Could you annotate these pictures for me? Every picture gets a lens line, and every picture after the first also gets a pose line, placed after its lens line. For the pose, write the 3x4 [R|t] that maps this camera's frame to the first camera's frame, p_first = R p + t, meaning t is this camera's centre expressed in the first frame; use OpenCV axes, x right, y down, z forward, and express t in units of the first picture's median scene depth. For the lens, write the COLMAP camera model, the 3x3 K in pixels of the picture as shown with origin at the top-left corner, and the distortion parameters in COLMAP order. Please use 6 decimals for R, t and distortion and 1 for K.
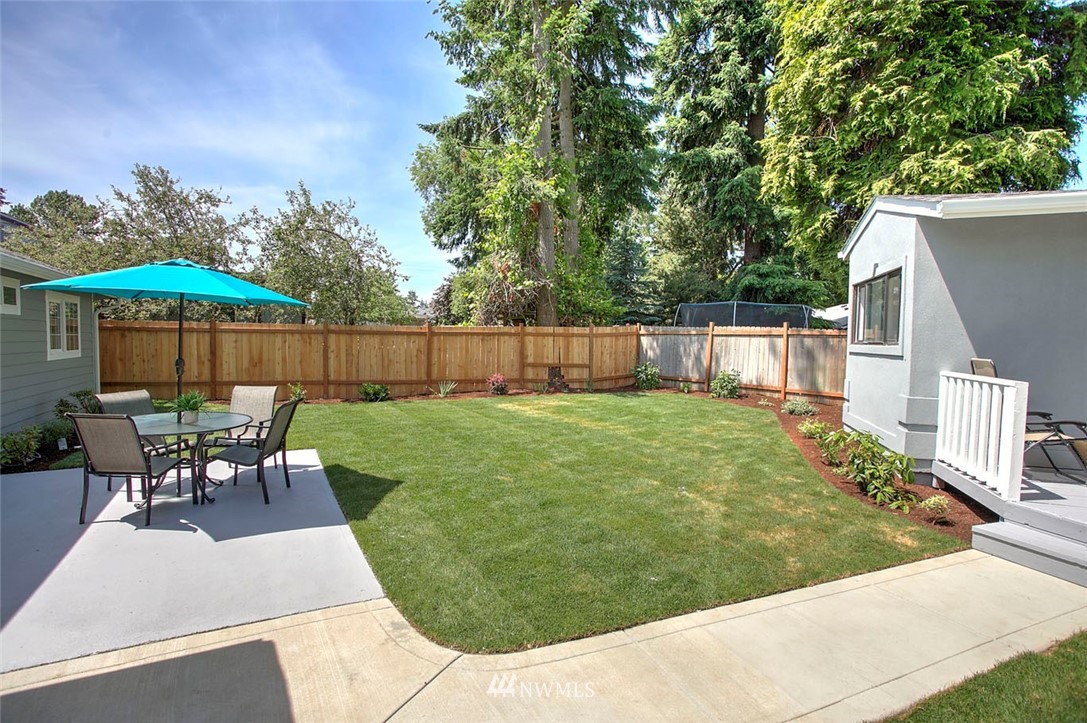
lens RADIAL K [[522.9, 0, 543.1], [0, 522.9, 364.1], [0, 0, 1]] dist [-0.052299, 0.022351]
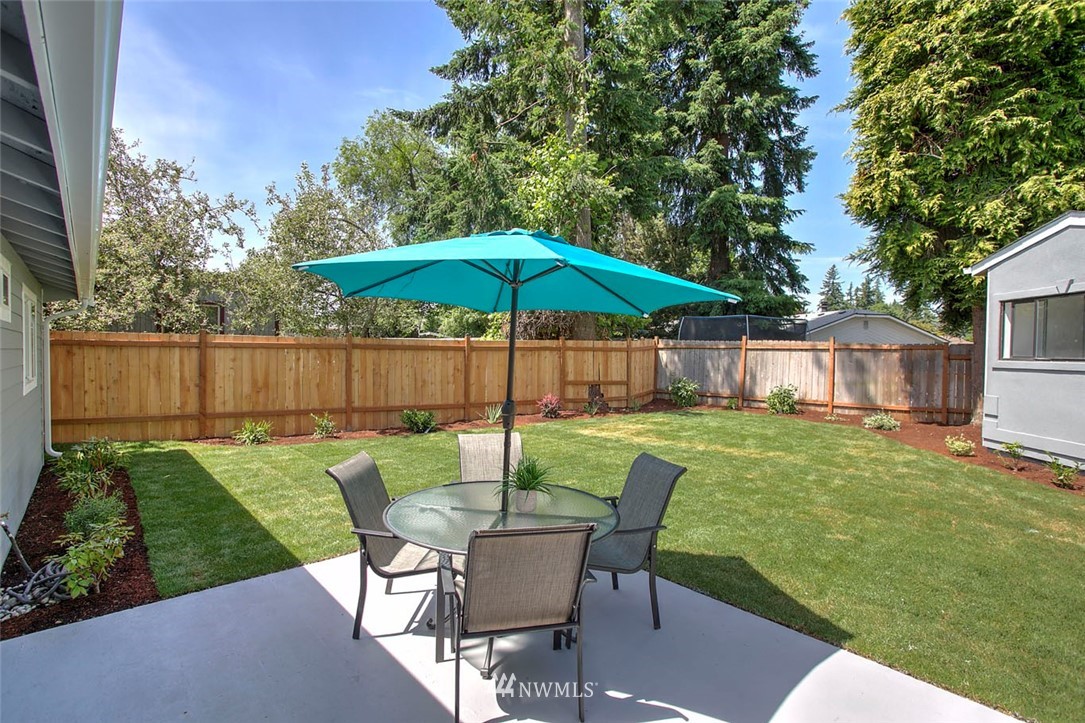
lens RADIAL K [[521.9, 0, 547.9], [0, 521.9, 362.3], [0, 0, 1]] dist [-0.052299, 0.022351]
pose [[0.973555, -0.008433, 0.228297, -0.298564], [0.014241, 0.999615, -0.023807, -0.014609], [-0.228008, 0.026429, 0.973301, 0.151034]]
